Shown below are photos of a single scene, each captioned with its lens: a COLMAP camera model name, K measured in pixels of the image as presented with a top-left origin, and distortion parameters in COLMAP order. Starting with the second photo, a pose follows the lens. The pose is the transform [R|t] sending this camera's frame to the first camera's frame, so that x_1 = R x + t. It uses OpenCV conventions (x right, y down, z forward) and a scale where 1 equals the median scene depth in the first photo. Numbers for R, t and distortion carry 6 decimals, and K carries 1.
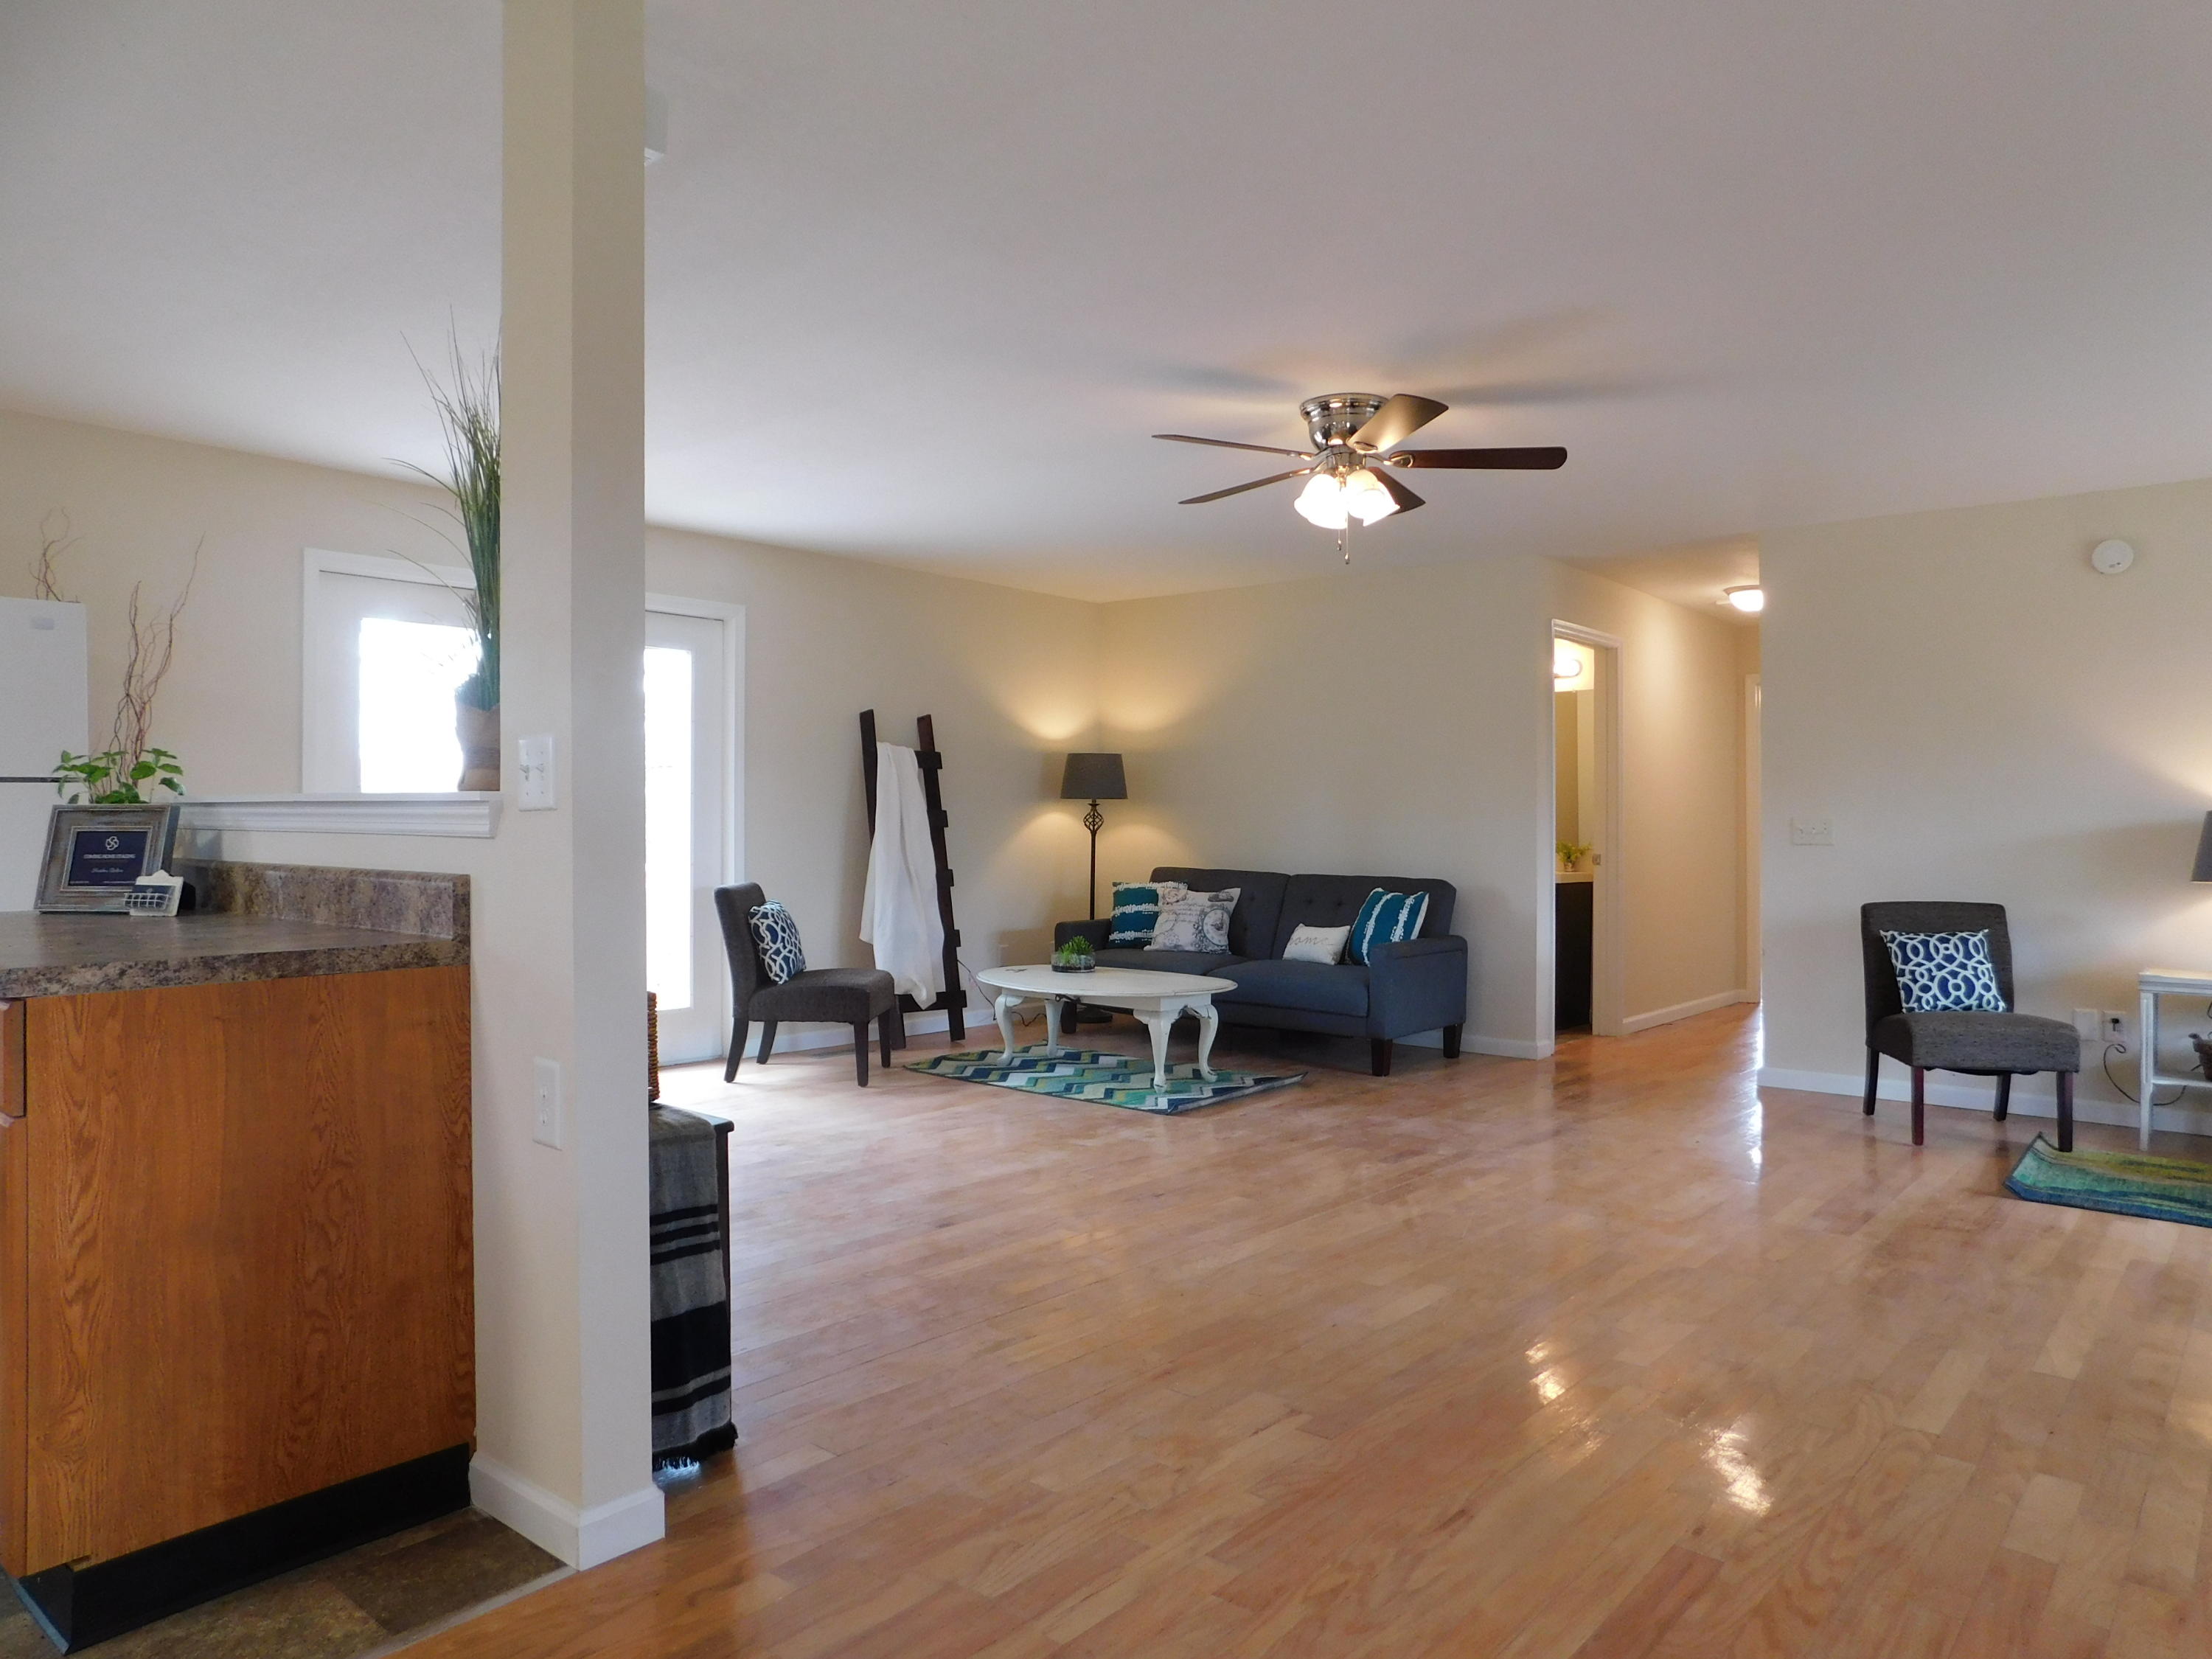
lens RADIAL K [[1460.2, 0, 1106.0], [0, 1460.2, 829.5], [0, 0, 1]] dist [-0.072777, 0.056648]
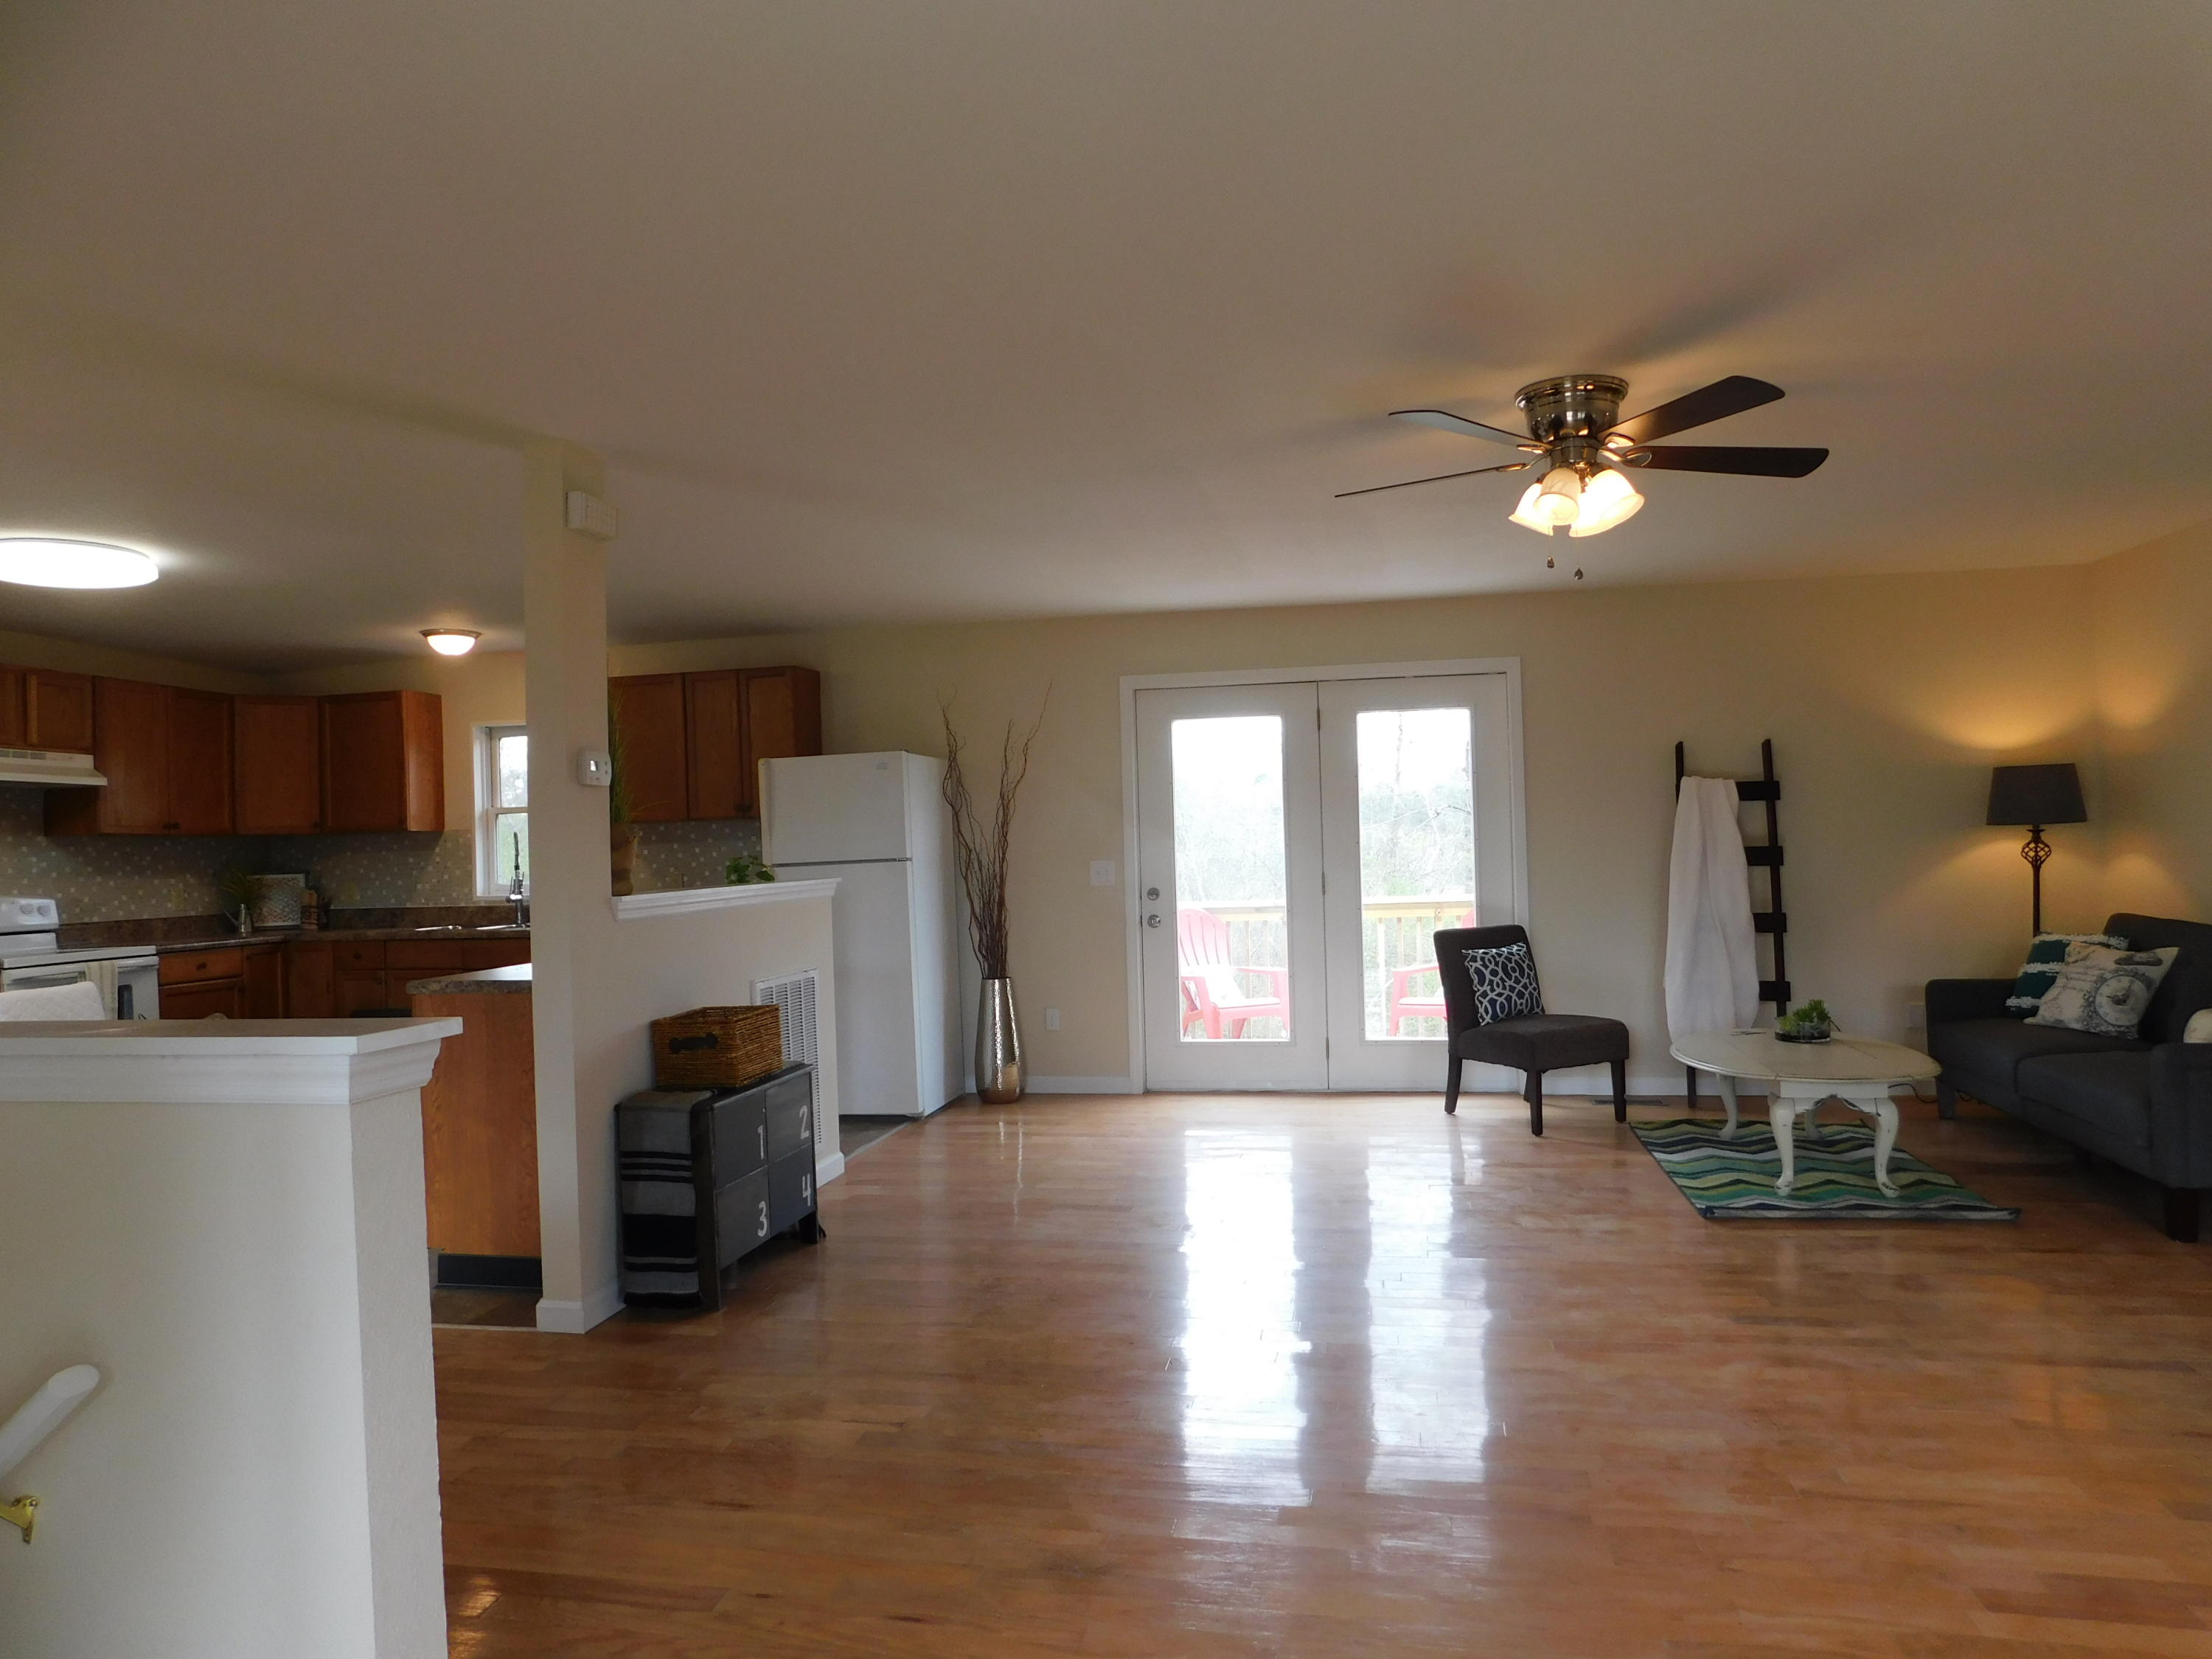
lens RADIAL K [[1460.2, 0, 1106.0], [0, 1460.2, 829.5], [0, 0, 1]] dist [-0.072777, 0.056648]
pose [[0.491239, -0.026849, -0.870611, 0.614207], [0.025070, 0.999547, -0.016679, -0.025872], [0.870664, -0.013633, 0.491690, 0.287022]]
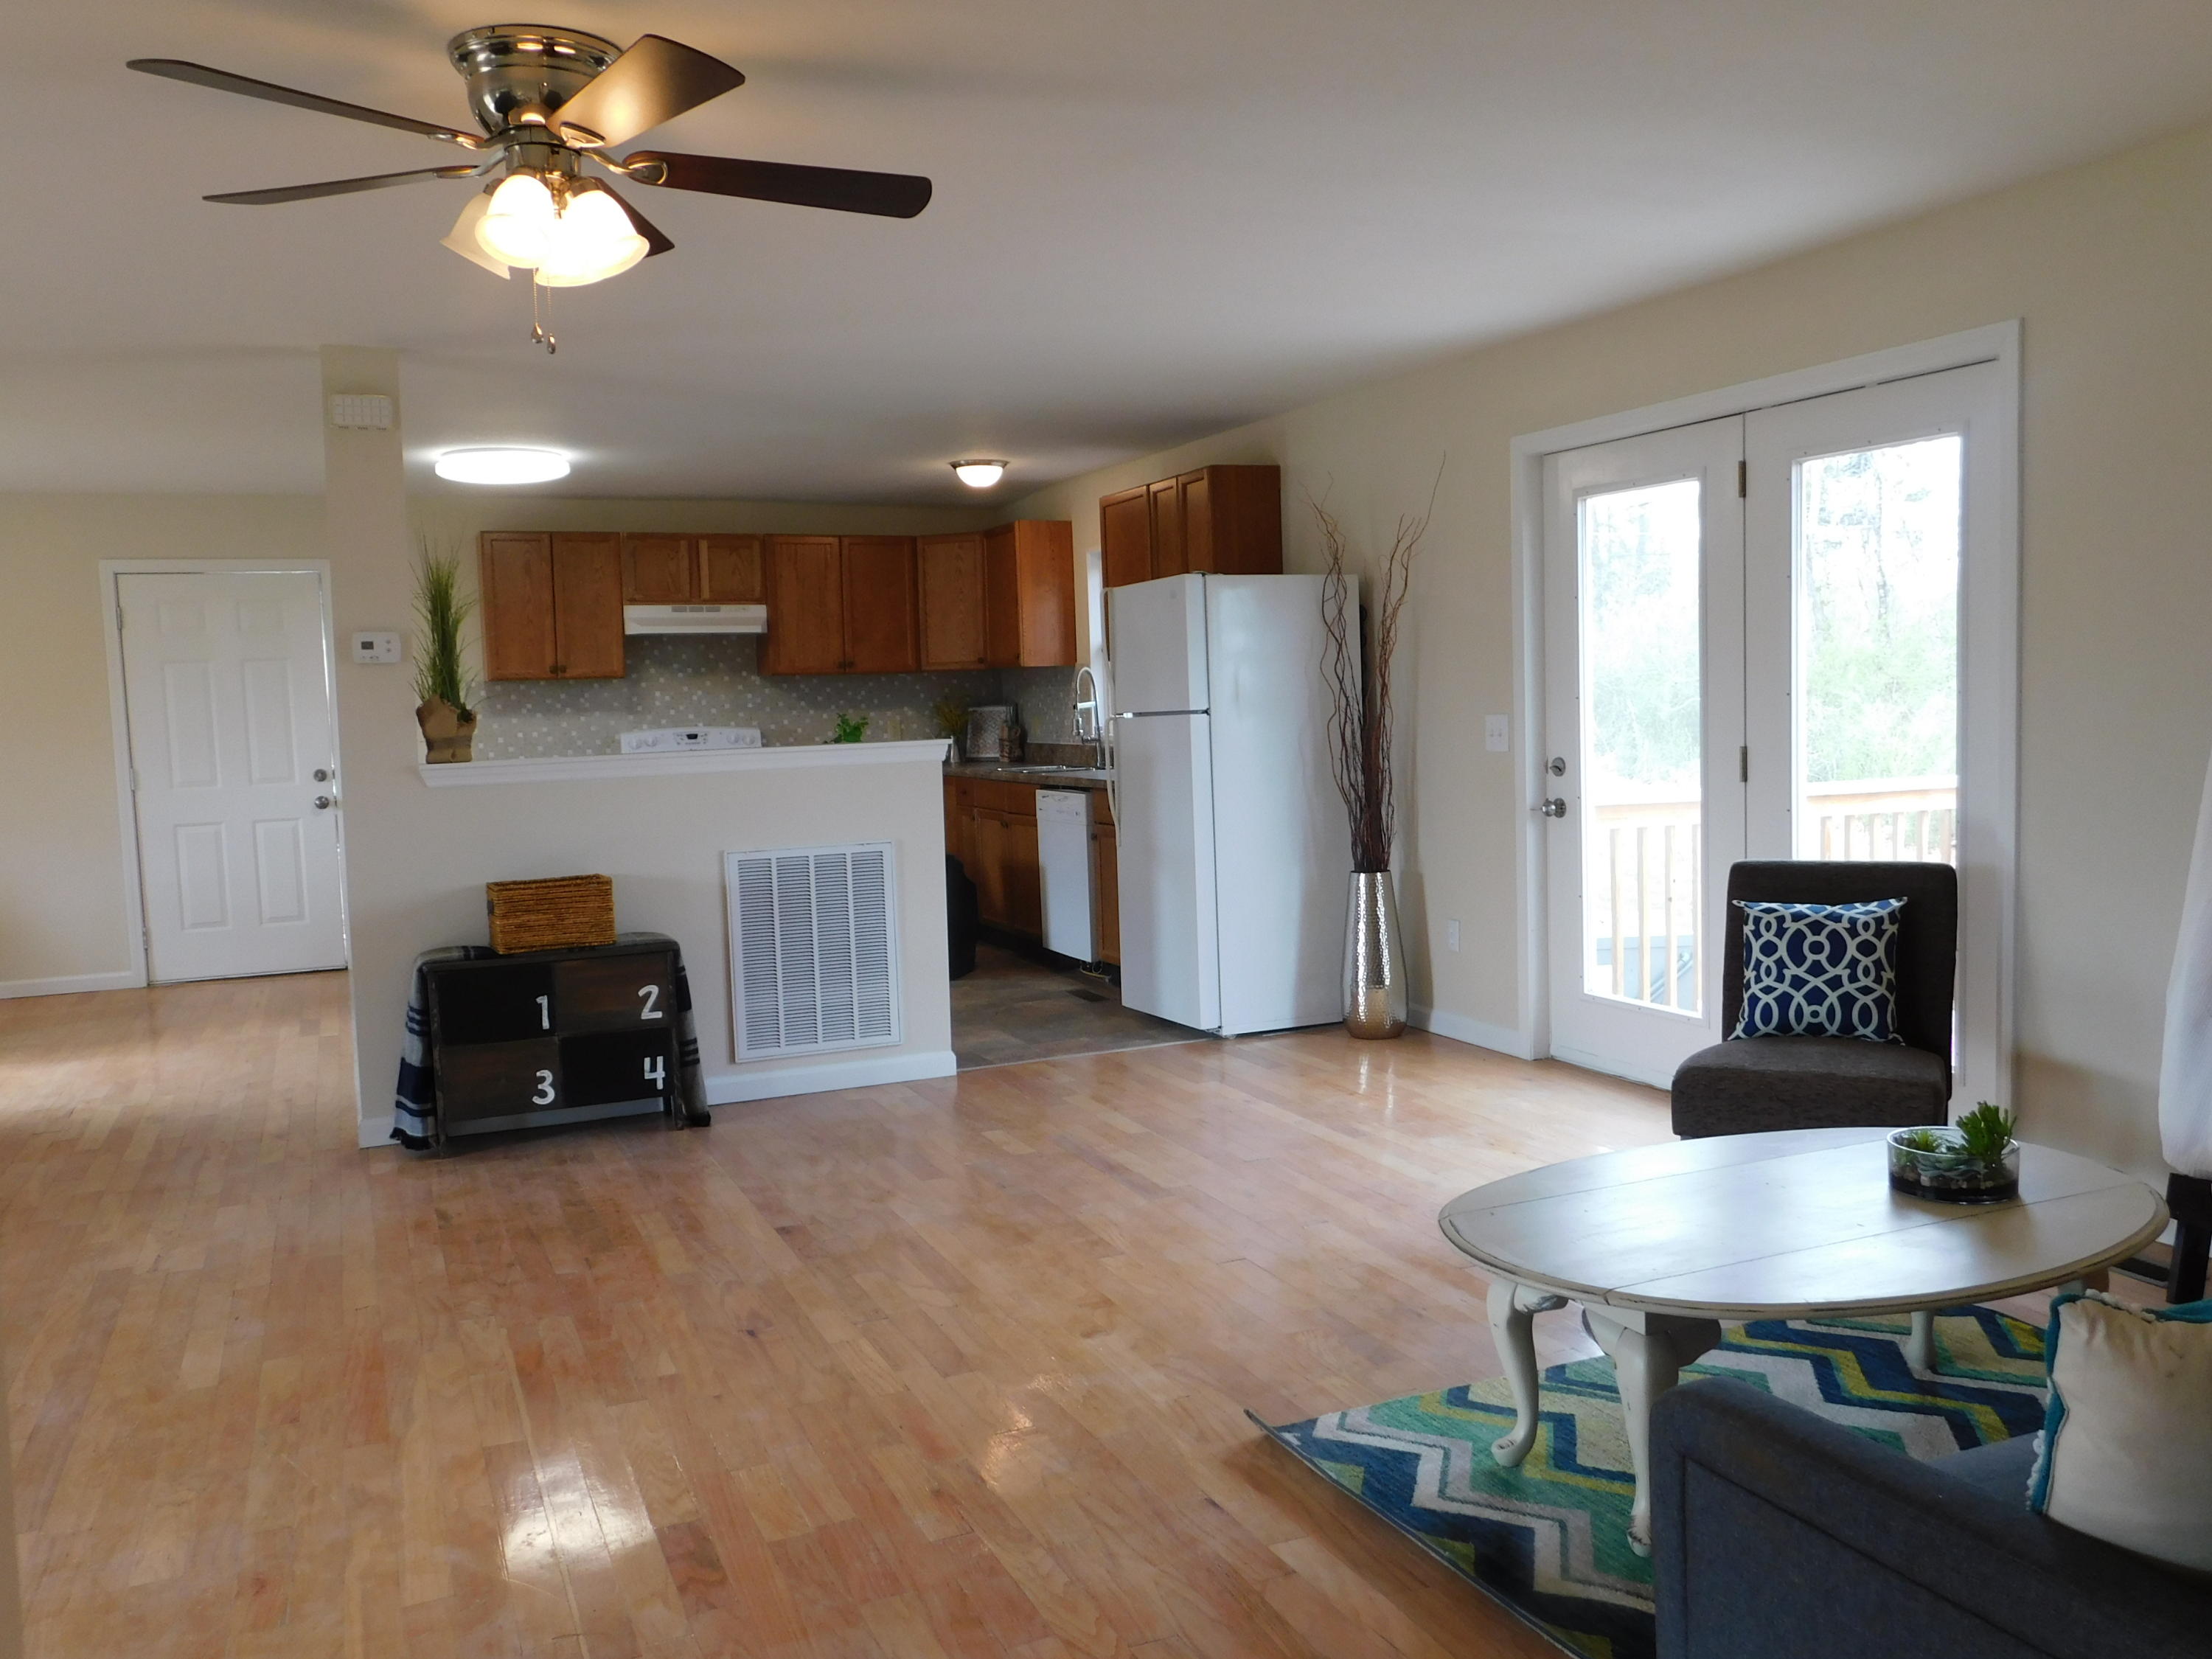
lens RADIAL K [[1797.2, 0, 1106.0], [0, 1797.2, 829.5], [0, 0, 1]] dist [-0.004704, -0.003449]
pose [[-0.439355, 0.081909, -0.894571, 0.566796], [0.026169, 0.996579, 0.078397, -0.042325], [0.897932, 0.011034, -0.439995, 1.213634]]
